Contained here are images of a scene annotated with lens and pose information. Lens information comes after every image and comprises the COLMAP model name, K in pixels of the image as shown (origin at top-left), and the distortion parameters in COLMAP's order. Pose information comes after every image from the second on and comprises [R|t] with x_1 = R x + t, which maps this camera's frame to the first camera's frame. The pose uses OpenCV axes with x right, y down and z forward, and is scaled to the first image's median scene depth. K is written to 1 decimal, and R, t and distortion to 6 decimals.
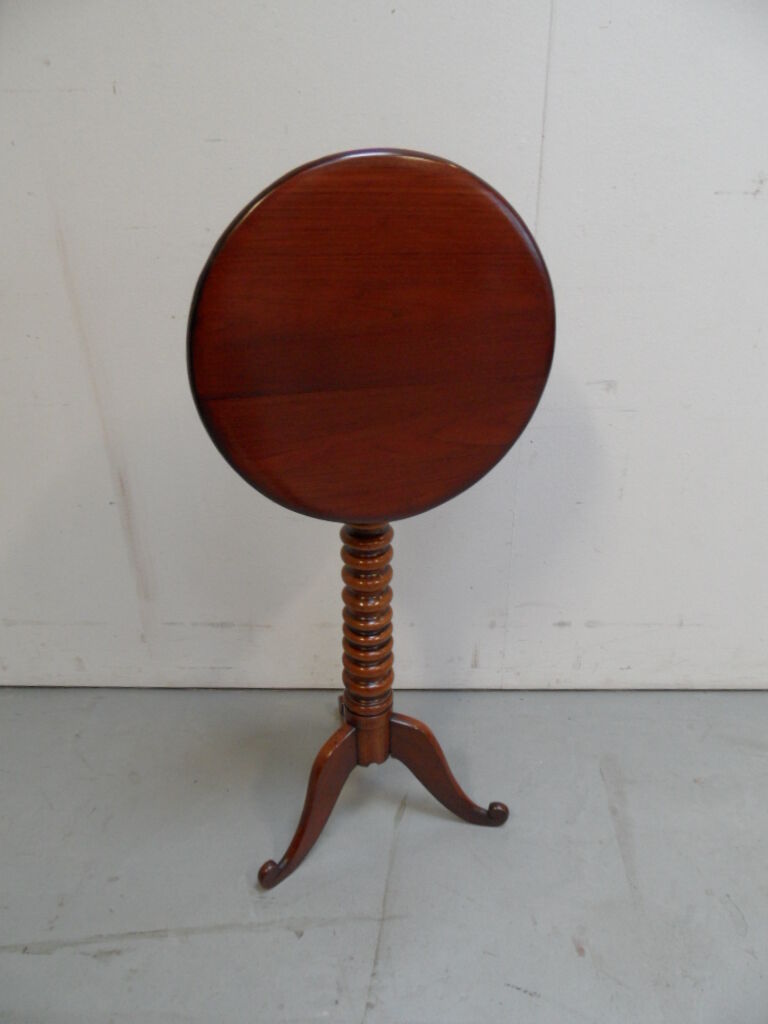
lens RADIAL K [[754.6, 0, 385.0], [0, 754.6, 509.4], [0, 0, 1]] dist [-0.029738, 0.021772]
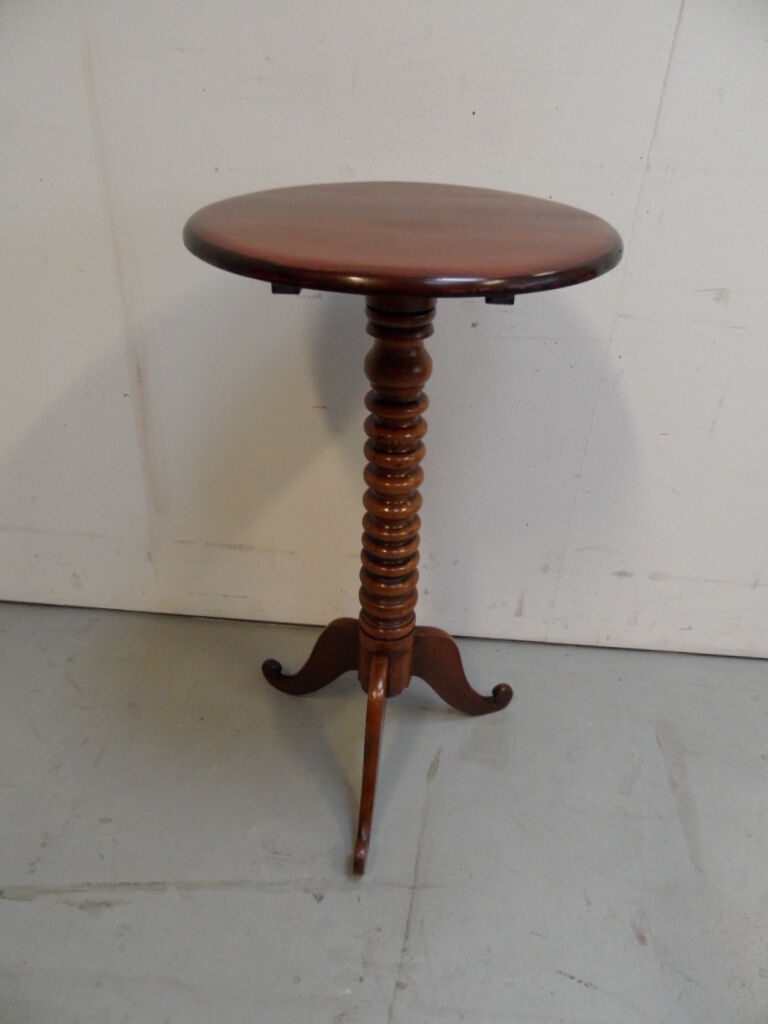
lens RADIAL K [[754.6, 0, 383.2], [0, 754.6, 510.2], [0, 0, 1]] dist [-0.029738, 0.021772]
pose [[0.997231, 0.073589, 0.010693, -0.075494], [-0.074029, 0.996039, 0.049250, 0.066123], [-0.007027, -0.049905, 0.998729, 0.142485]]
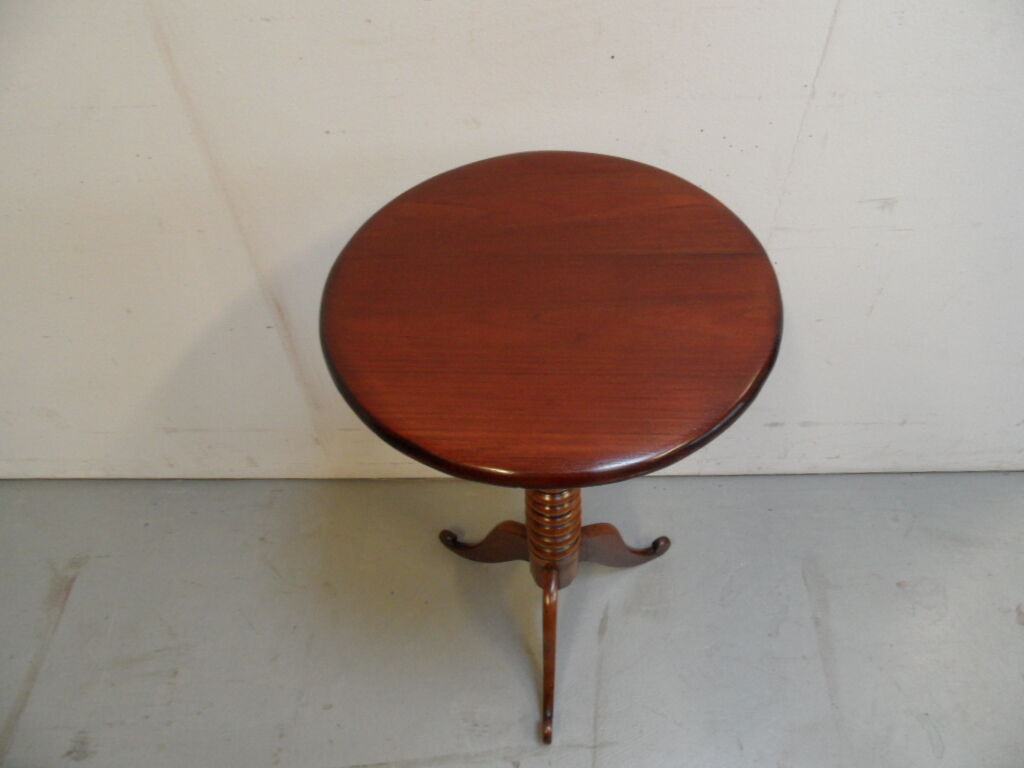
lens RADIAL K [[754.6, 0, 516.9], [0, 754.6, 375.2], [0, 0, 1]] dist [-0.029738, 0.021772]
pose [[0.999800, -0.019675, 0.003597, -0.097886], [0.017007, 0.930927, 0.364810, -0.294134], [-0.010526, -0.364676, 0.931075, 0.206575]]
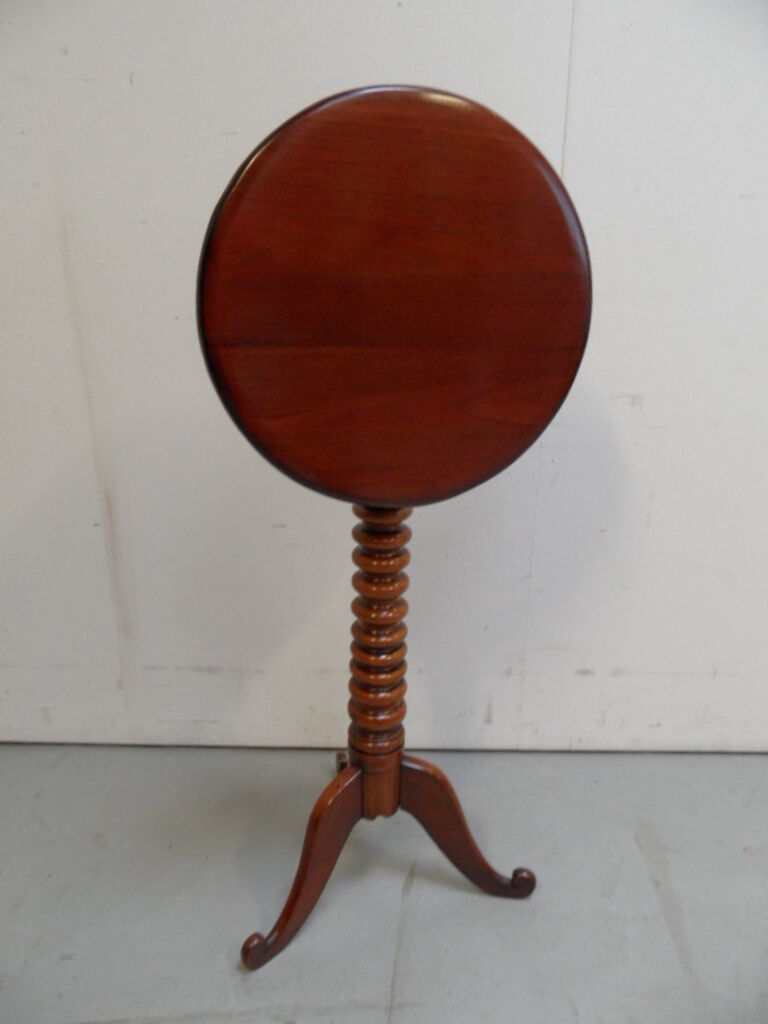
lens RADIAL K [[754.6, 0, 380.8], [0, 754.6, 508.0], [0, 0, 1]] dist [-0.029738, 0.021772]
pose [[0.999762, 0.016070, 0.014739, -0.033044], [-0.013538, 0.987318, -0.158177, 0.125503], [-0.017094, 0.157939, 0.987301, 0.093871]]
